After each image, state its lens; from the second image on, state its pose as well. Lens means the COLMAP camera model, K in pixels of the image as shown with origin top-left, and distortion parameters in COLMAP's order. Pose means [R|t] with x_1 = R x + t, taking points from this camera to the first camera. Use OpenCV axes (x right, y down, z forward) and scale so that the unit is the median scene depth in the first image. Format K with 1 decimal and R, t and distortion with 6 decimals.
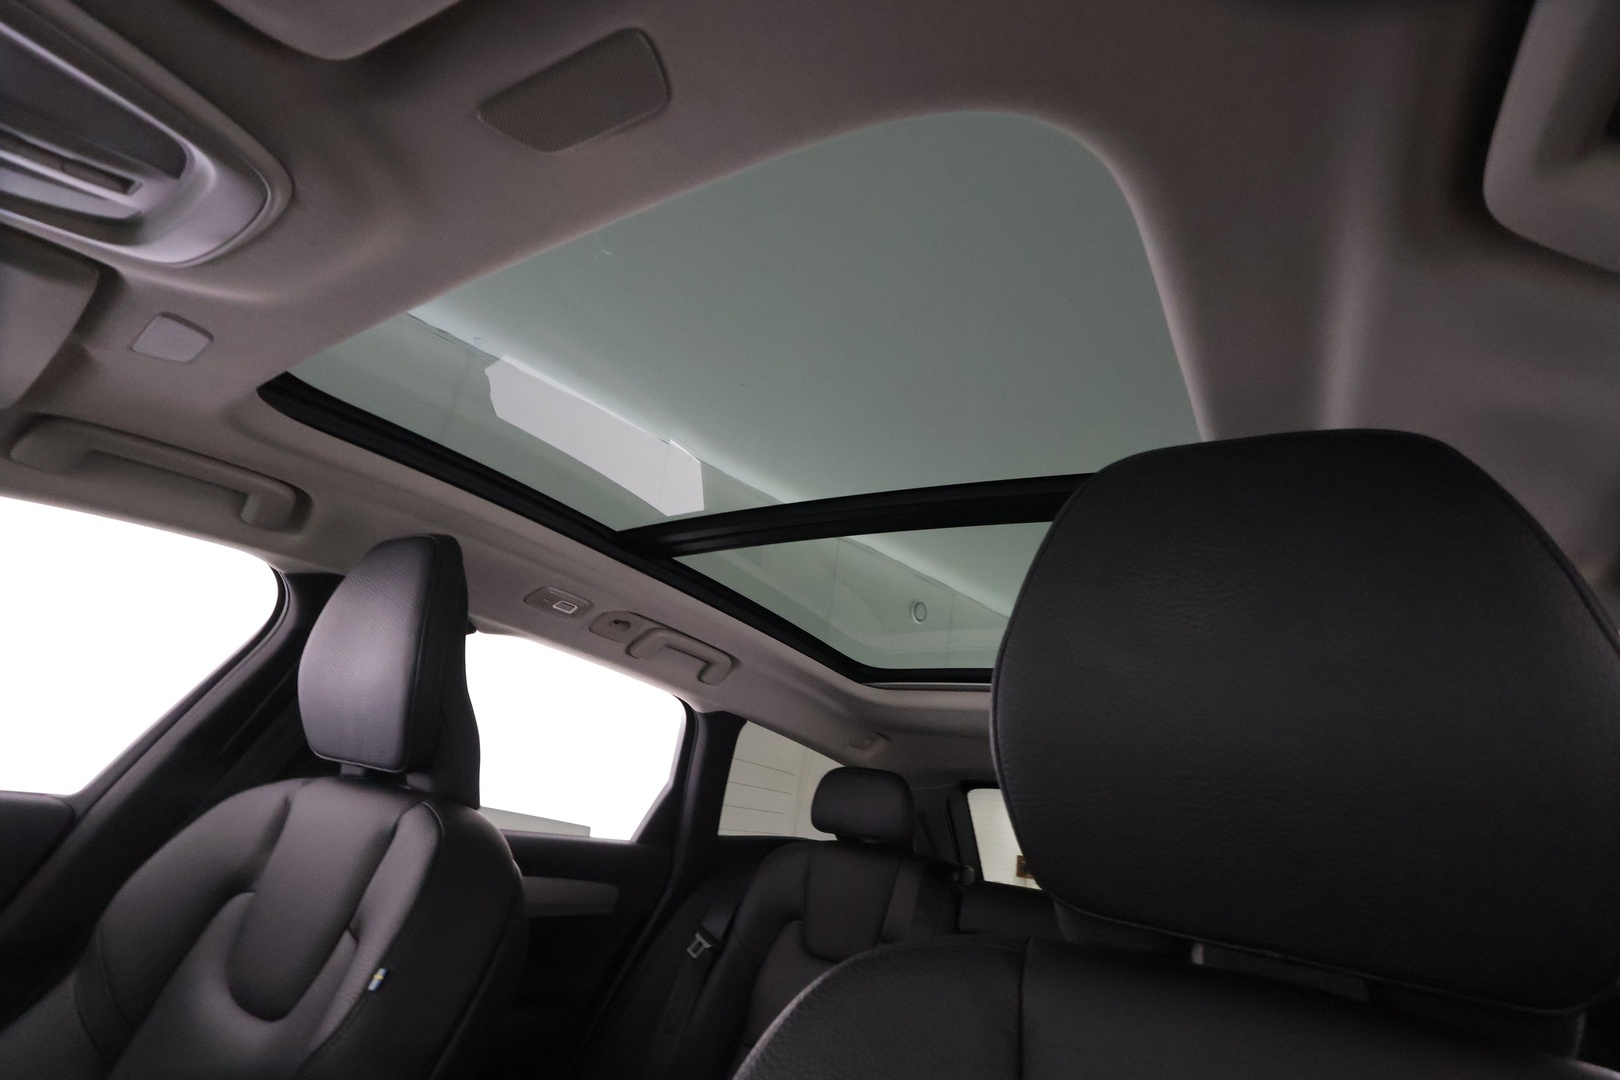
lens RADIAL K [[759.9, 0, 808.8], [0, 759.9, 545.9], [0, 0, 1]] dist [0.000793, -0.001113]
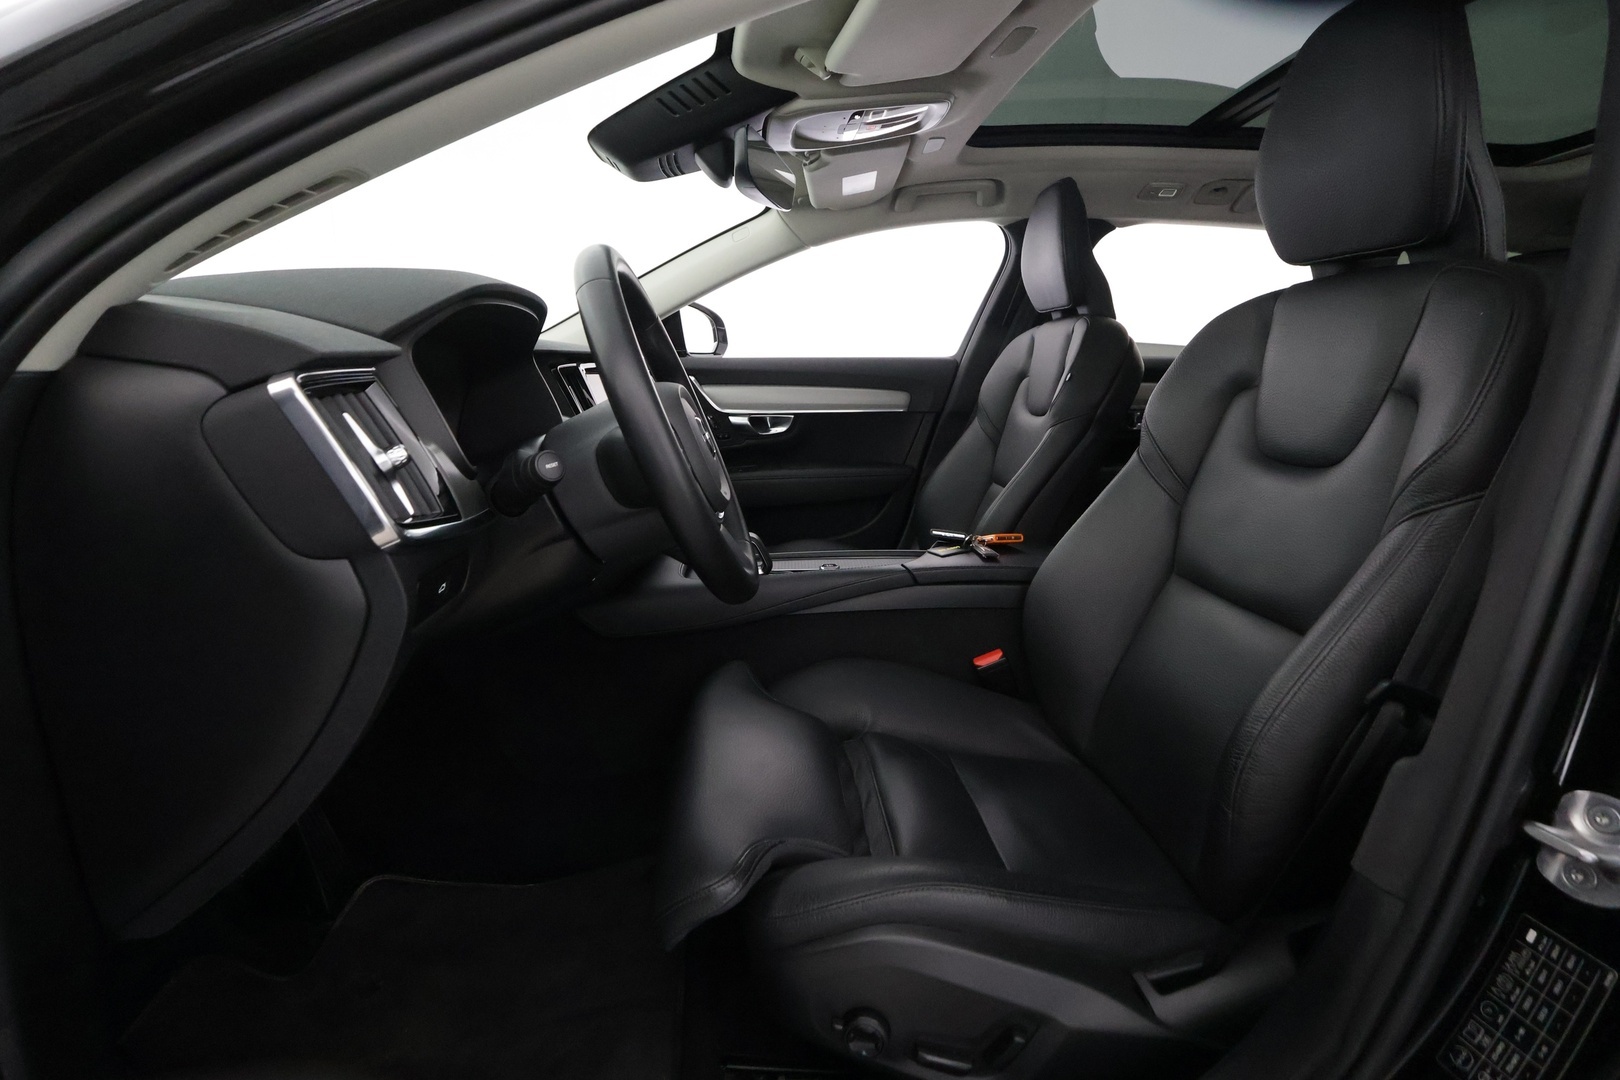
lens RADIAL K [[759.9, 0, 808.8], [0, 759.9, 545.9], [0, 0, 1]] dist [0.000793, -0.001113]
pose [[0.595707, 0.026437, -0.802766, 0.635325], [0.346003, 0.893522, 0.286183, 0.041734], [0.724855, -0.448241, 0.523130, -0.788176]]
